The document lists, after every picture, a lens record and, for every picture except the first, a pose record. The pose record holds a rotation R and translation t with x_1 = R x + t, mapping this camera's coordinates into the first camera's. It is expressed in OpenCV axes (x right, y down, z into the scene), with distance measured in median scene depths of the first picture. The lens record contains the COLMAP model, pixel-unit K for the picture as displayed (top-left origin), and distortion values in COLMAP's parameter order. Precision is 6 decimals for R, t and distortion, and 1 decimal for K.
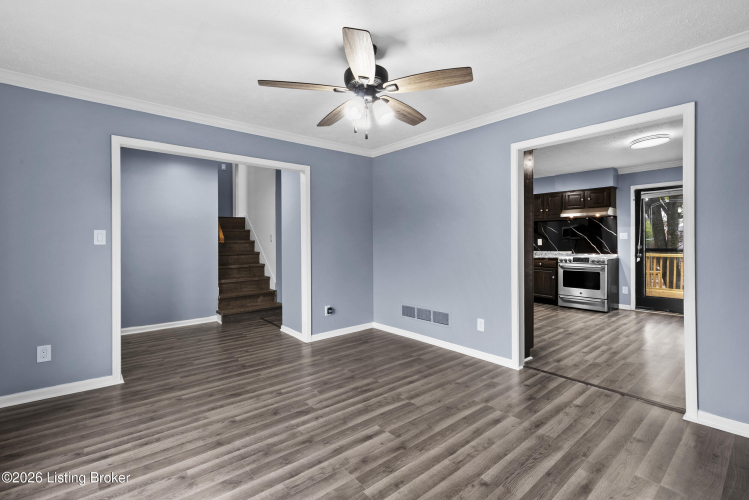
lens RADIAL K [[345.5, 0, 378.9], [0, 345.5, 245.0], [0, 0, 1]] dist [-0.001787, 0.000472]
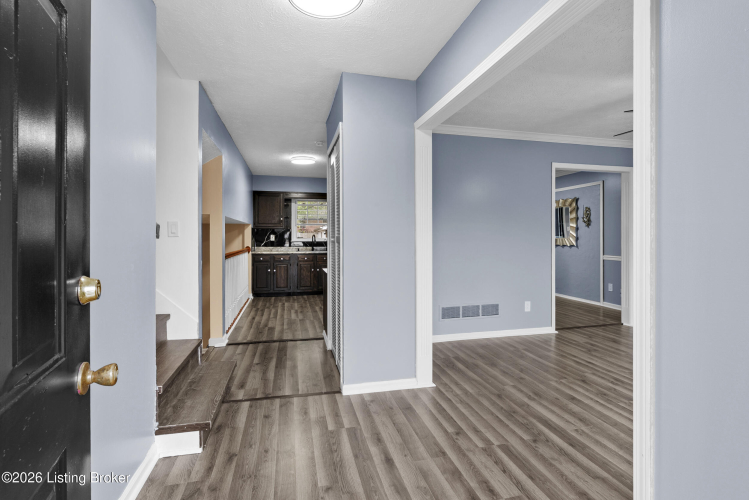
lens RADIAL K [[345.5, 0, 376.5], [0, 345.5, 245.0], [0, 0, 1]] dist [-0.001787, 0.000472]
pose [[0.449586, -0.019884, 0.893016, -1.345299], [0.010338, 0.999801, 0.017057, -0.008493], [-0.893177, 0.001563, 0.449702, 1.248633]]
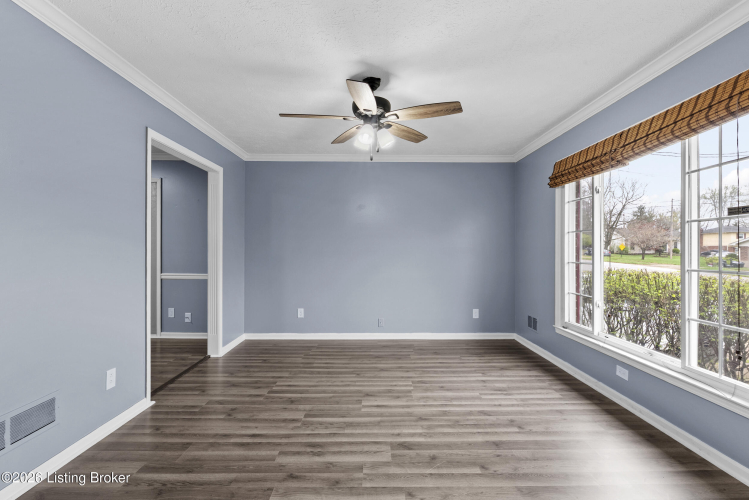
lens RADIAL K [[345.5, 0, 376.4], [0, 345.5, 248.3], [0, 0, 1]] dist [-0.001787, 0.000472]
pose [[-0.763474, 0.003202, 0.645830, -0.667931], [0.006894, 0.999971, 0.003192, -0.012520], [-0.645801, 0.006890, -0.763474, 1.570860]]
